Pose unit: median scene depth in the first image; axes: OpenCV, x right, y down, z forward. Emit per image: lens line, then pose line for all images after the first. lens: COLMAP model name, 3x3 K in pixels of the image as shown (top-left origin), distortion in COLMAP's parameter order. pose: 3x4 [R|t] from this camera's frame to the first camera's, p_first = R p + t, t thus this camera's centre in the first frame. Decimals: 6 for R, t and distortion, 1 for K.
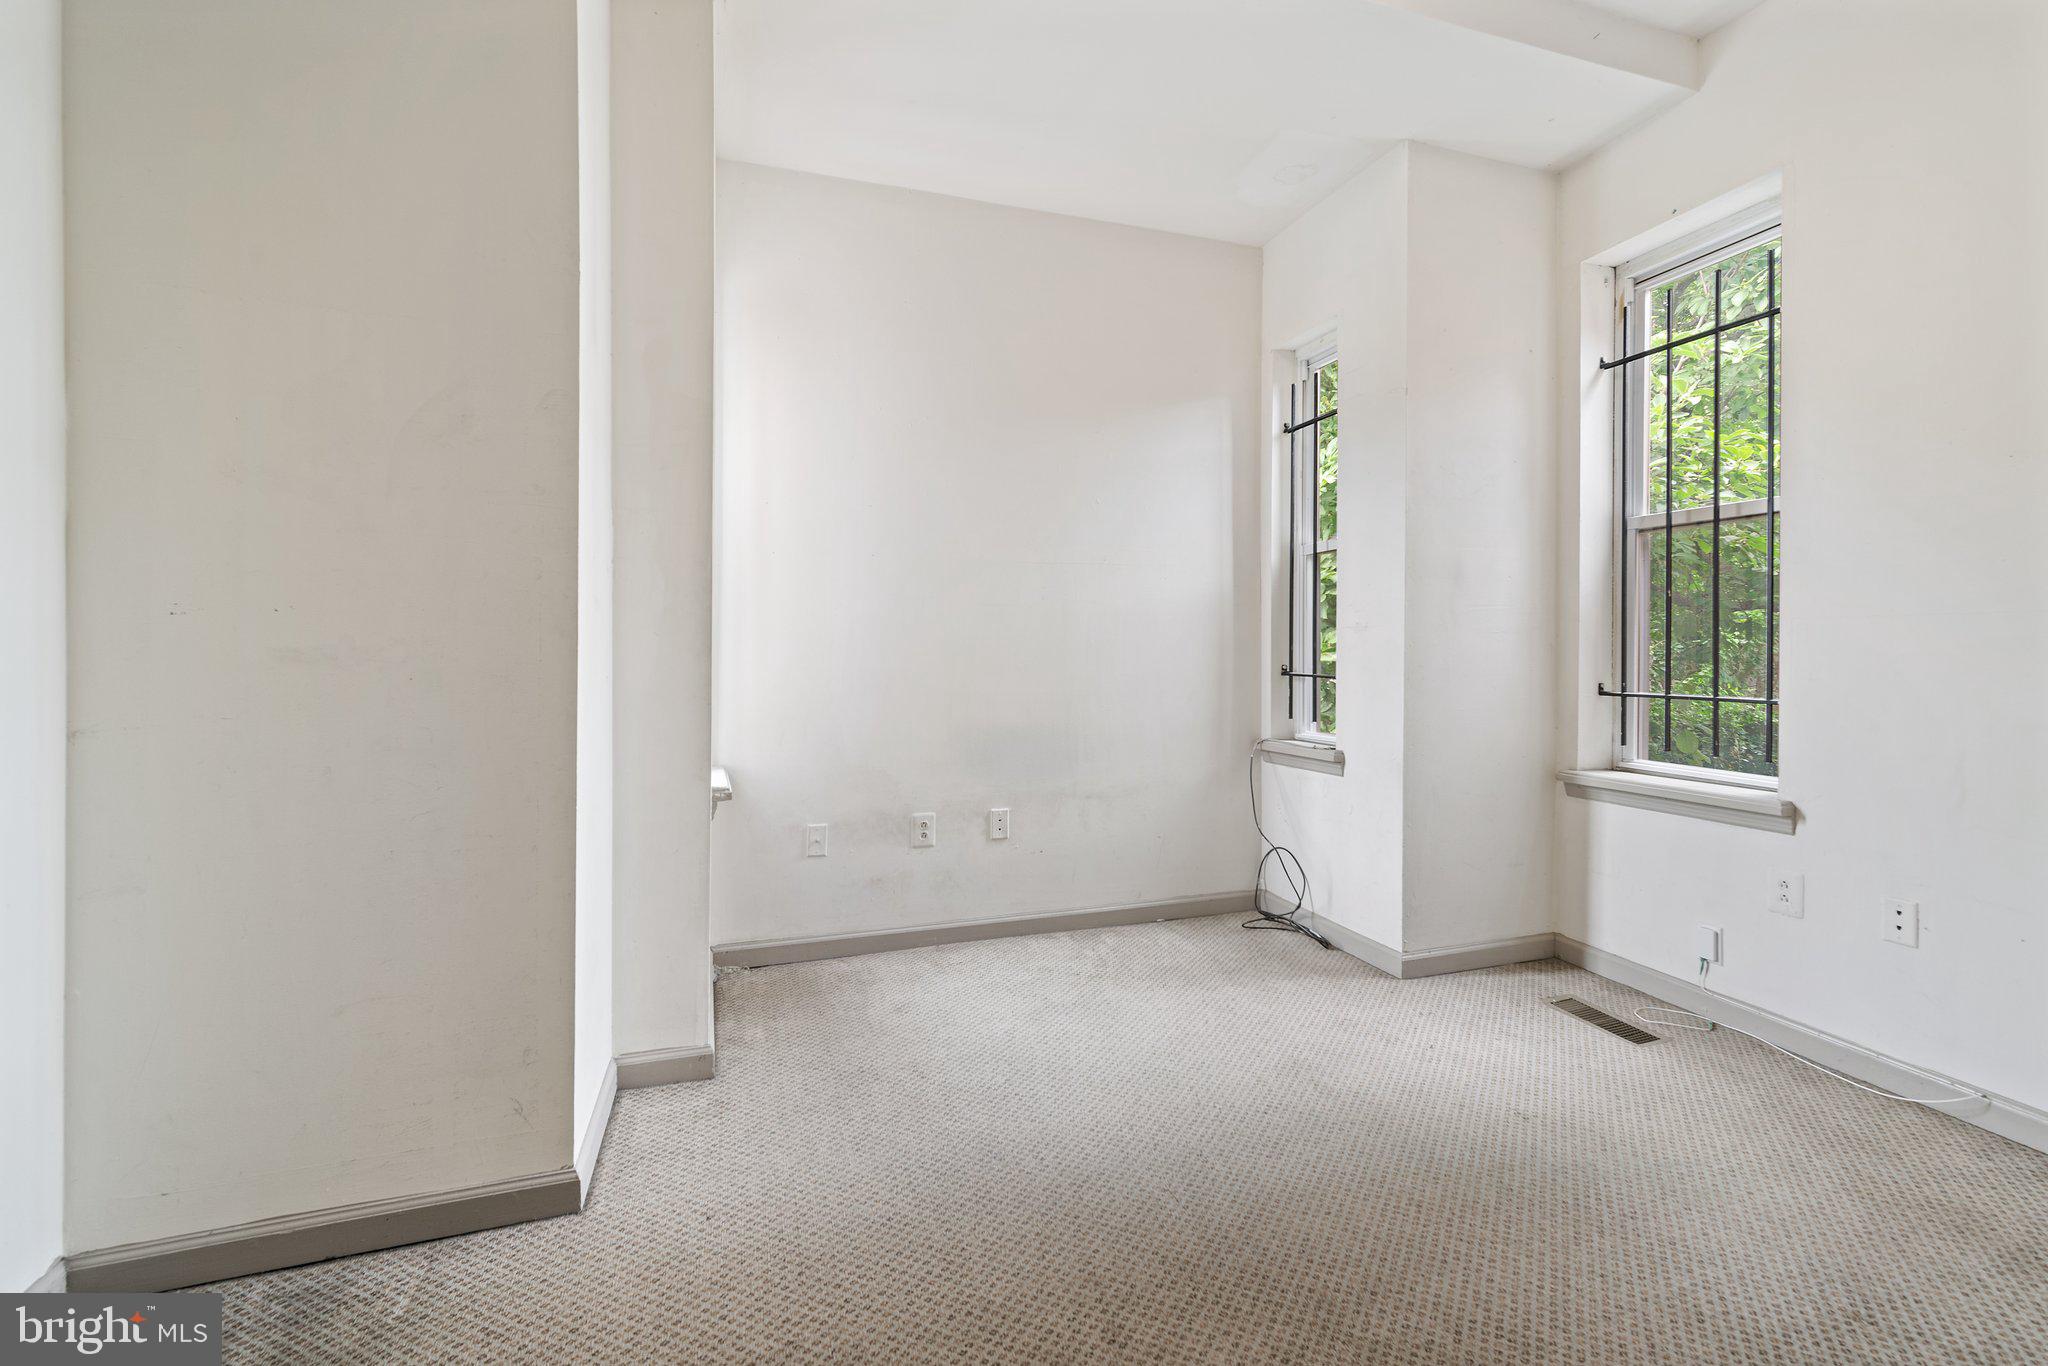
lens RADIAL K [[884.9, 0, 1018.3], [0, 884.9, 648.8], [0, 0, 1]] dist [0.002503, 0.001172]
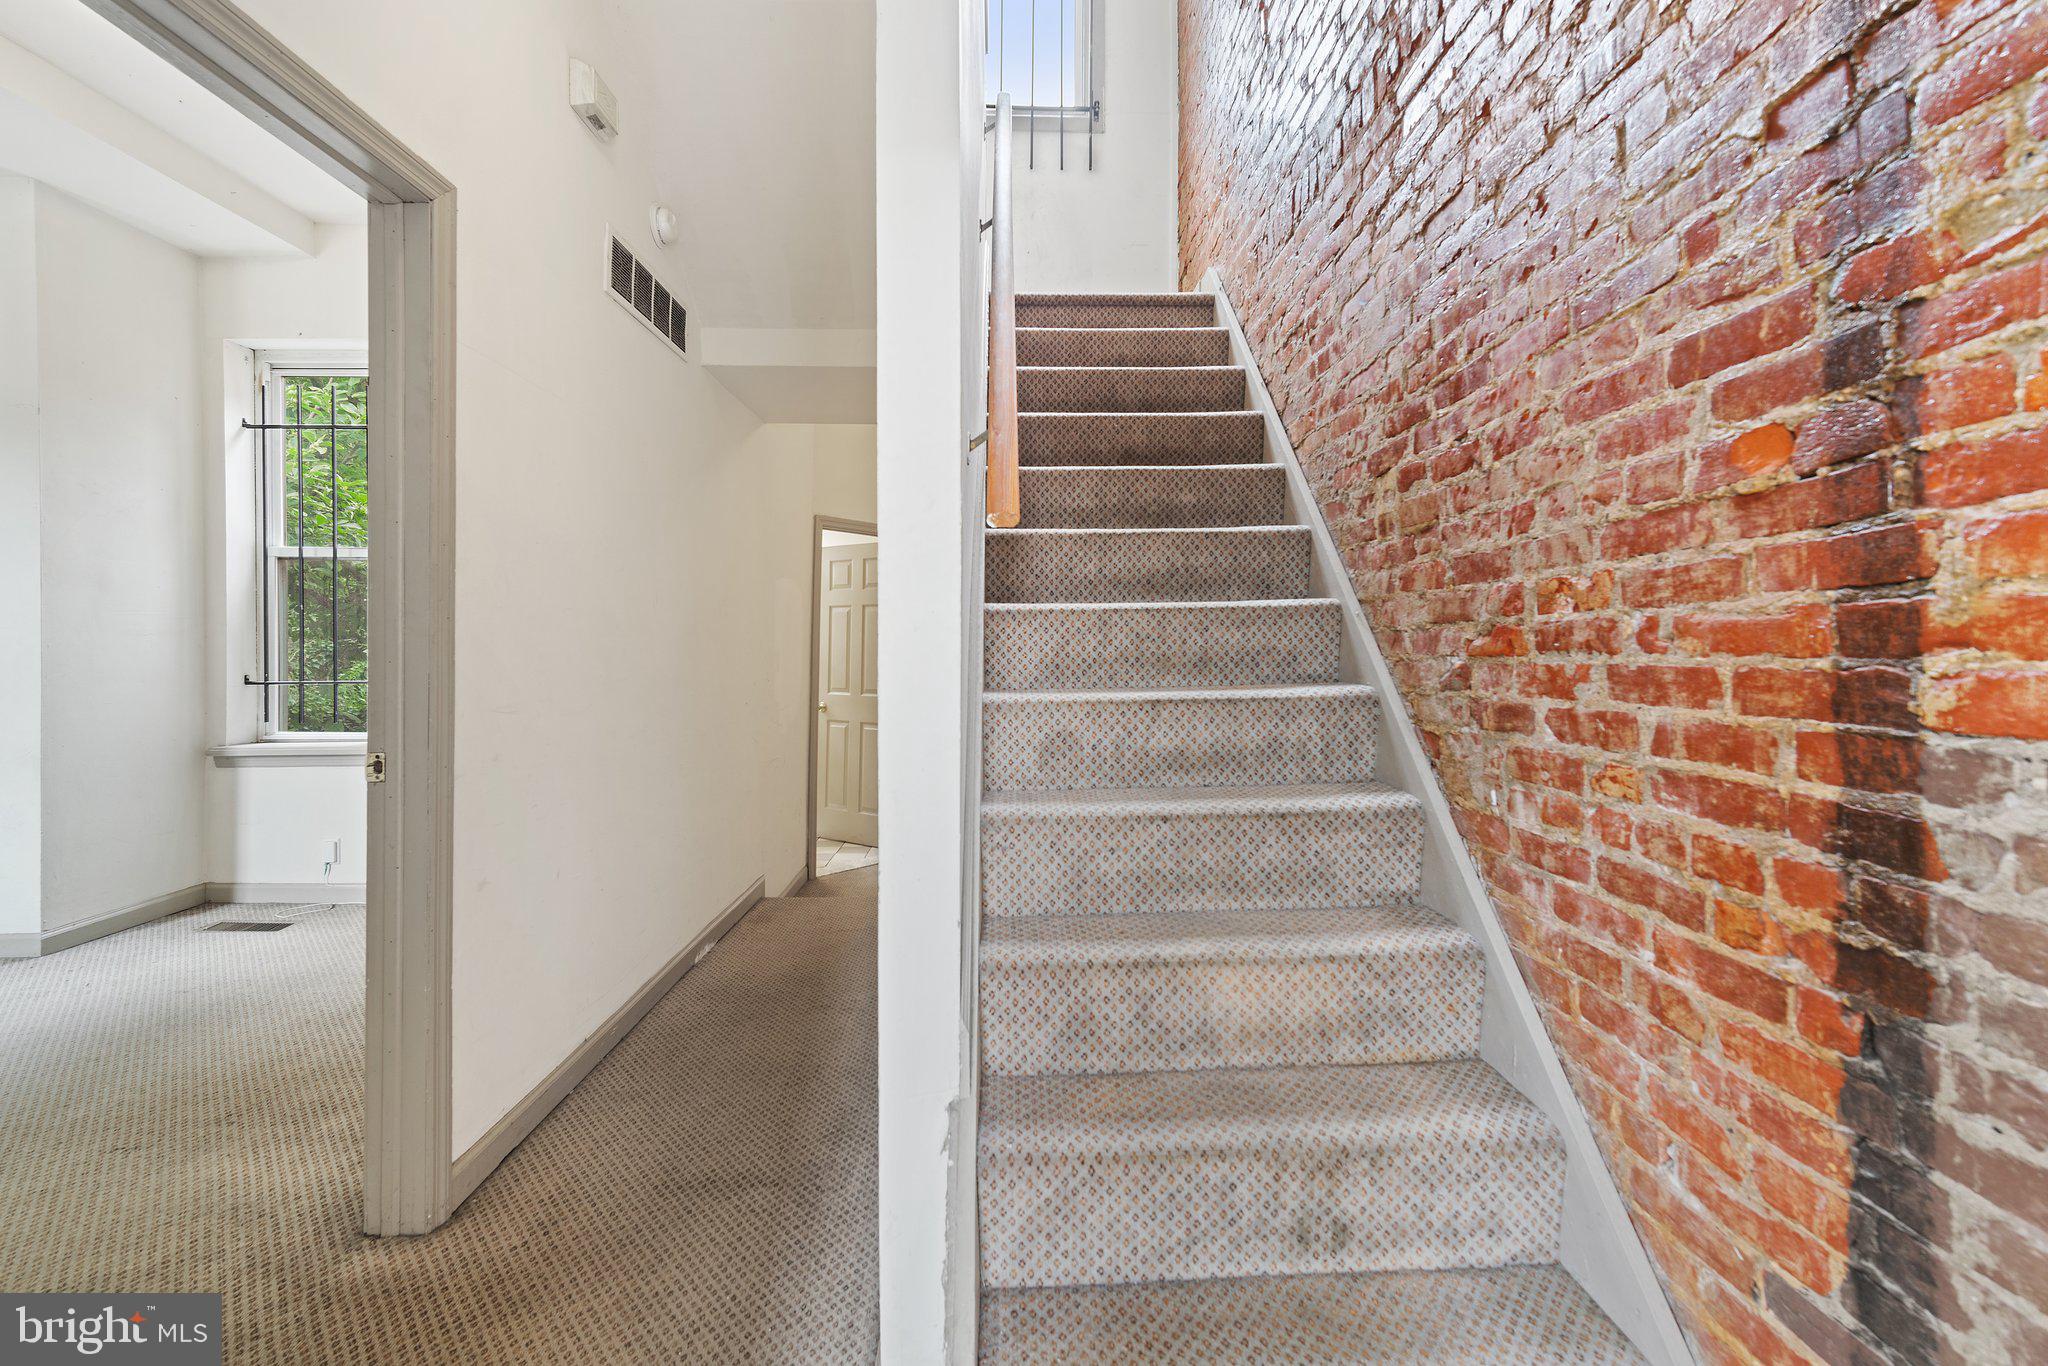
lens RADIAL K [[884.9, 0, 1029.7], [0, 884.9, 651.2], [0, 0, 1]] dist [0.002503, 0.001172]
pose [[0.266970, -0.012598, 0.963623, -0.274634], [-0.000762, 0.999911, 0.013283, -0.013451], [-0.963705, -0.004281, 0.266936, -0.432120]]
